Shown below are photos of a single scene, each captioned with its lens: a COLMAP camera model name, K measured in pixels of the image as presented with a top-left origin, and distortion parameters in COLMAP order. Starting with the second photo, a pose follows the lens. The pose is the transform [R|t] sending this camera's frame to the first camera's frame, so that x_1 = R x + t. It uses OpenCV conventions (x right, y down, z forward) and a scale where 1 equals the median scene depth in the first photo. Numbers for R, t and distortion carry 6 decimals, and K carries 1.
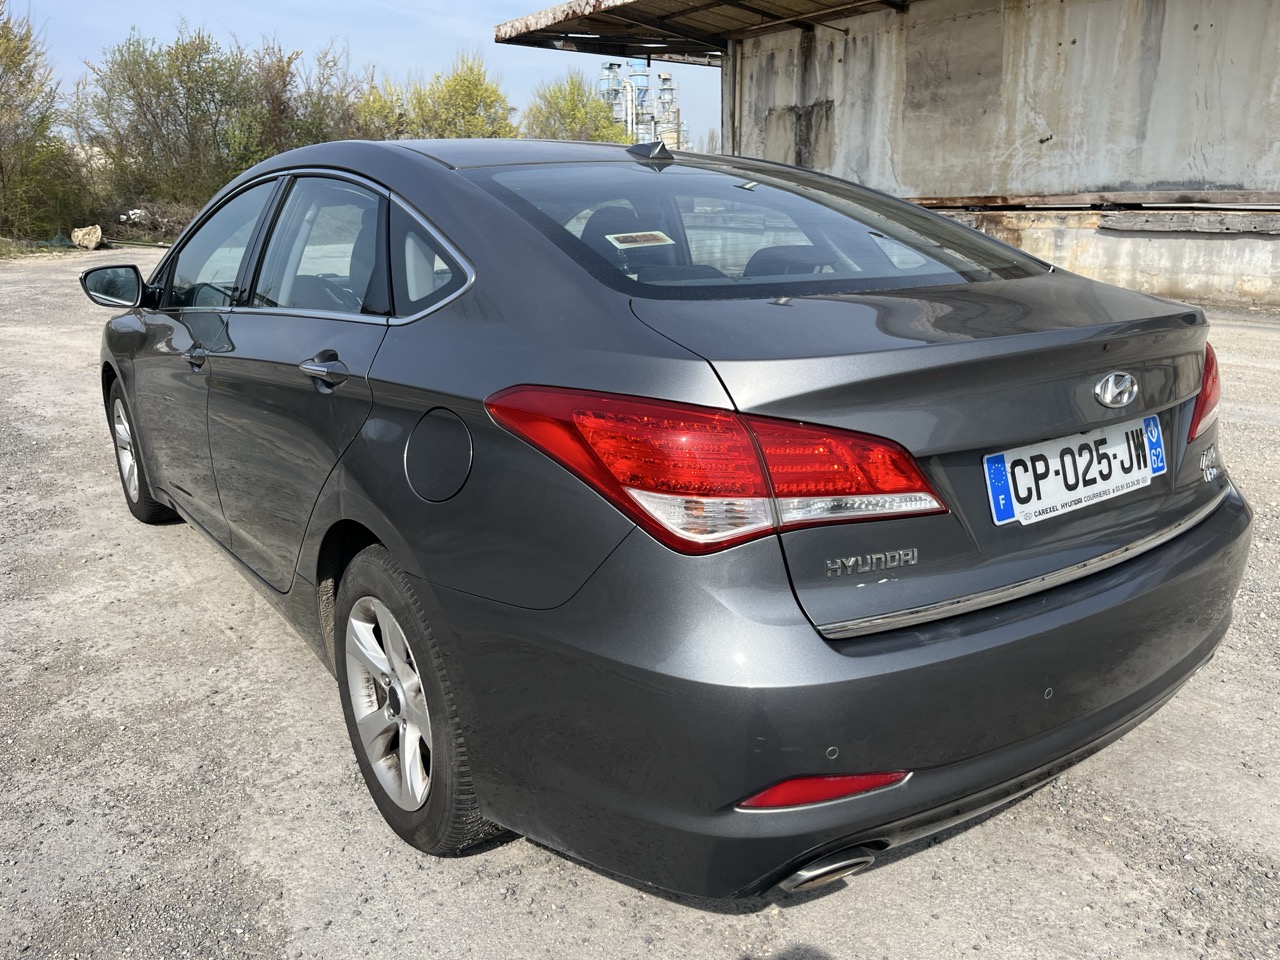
lens RADIAL K [[960.9, 0, 628.4], [0, 960.9, 476.1], [0, 0, 1]] dist [0.056182, -0.085426]
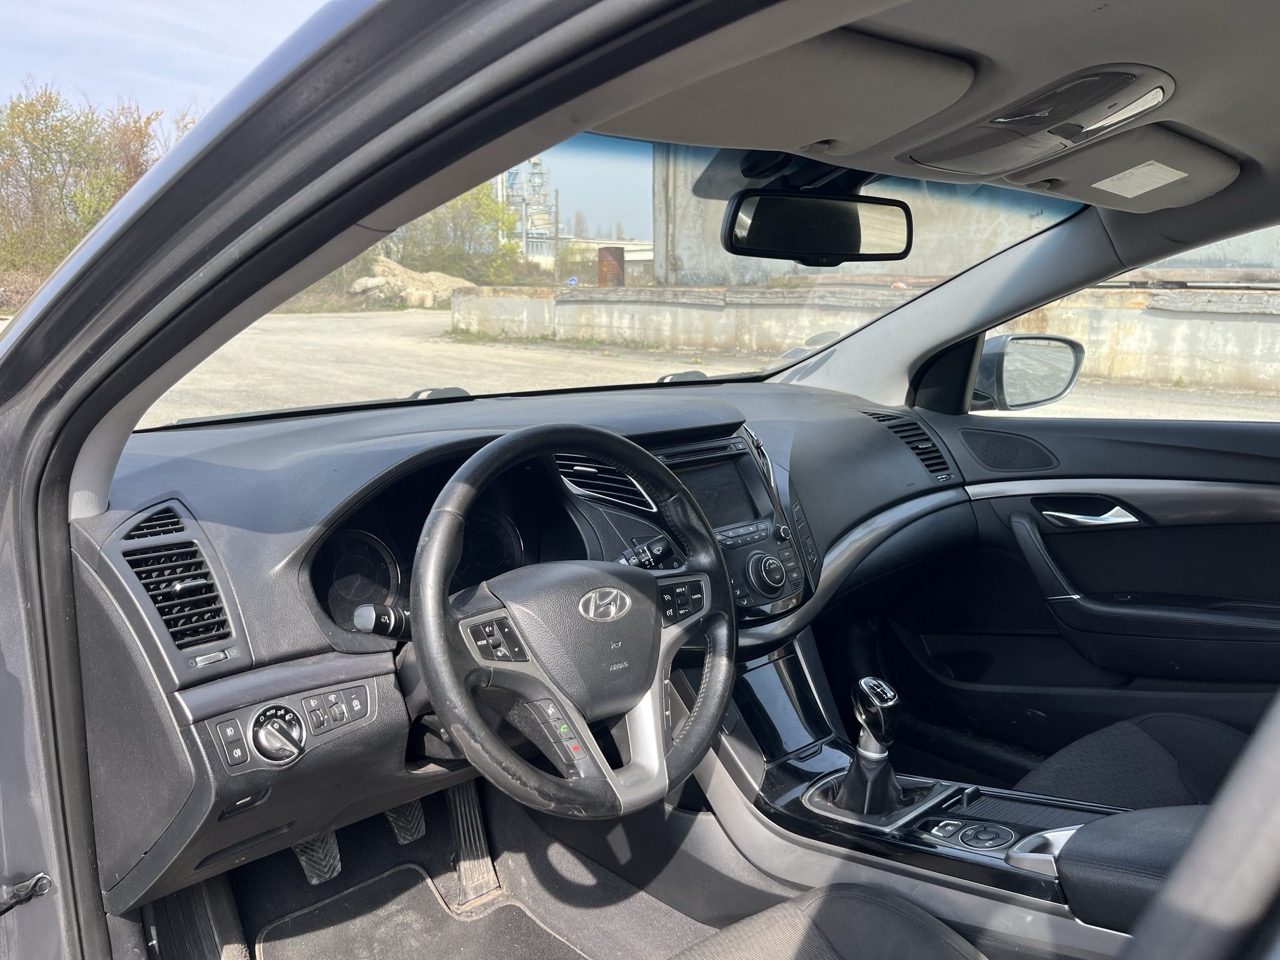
lens RADIAL K [[960.9, 0, 639.1], [0, 960.9, 486.3], [0, 0, 1]] dist [0.056182, -0.085426]
pose [[0.990130, -0.011187, 0.139706, -0.088468], [0.020621, 0.997589, -0.066265, -0.045077], [-0.138628, 0.068491, 0.987973, 0.200340]]
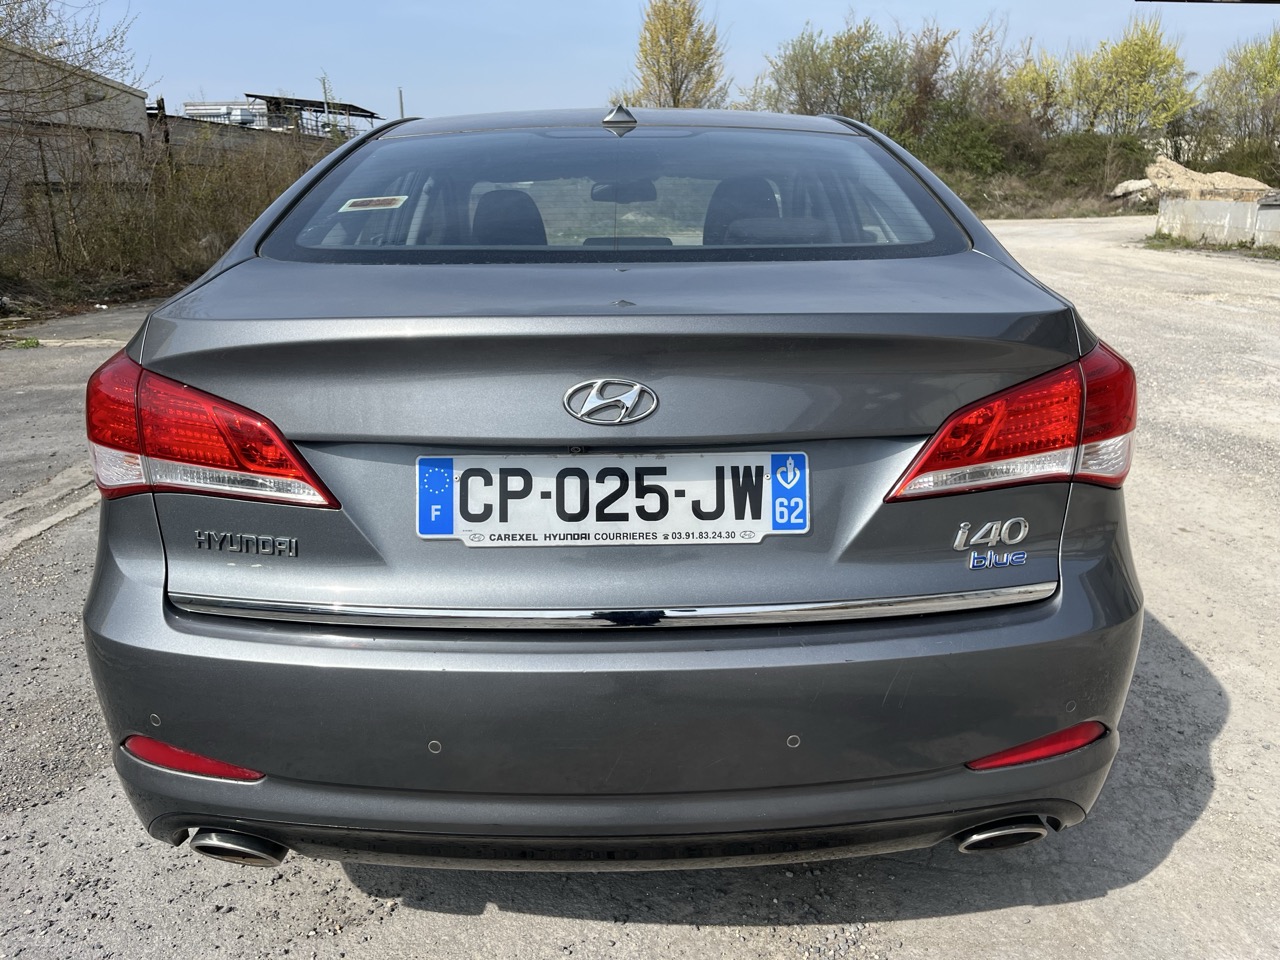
lens RADIAL K [[960.9, 0, 656.9], [0, 960.9, 452.8], [0, 0, 1]] dist [0.056182, -0.085426]
pose [[0.815565, 0.149623, -0.558988, 0.156585], [-0.150866, 0.987564, 0.044224, -0.014339], [0.558653, 0.048265, 0.827996, 0.061786]]
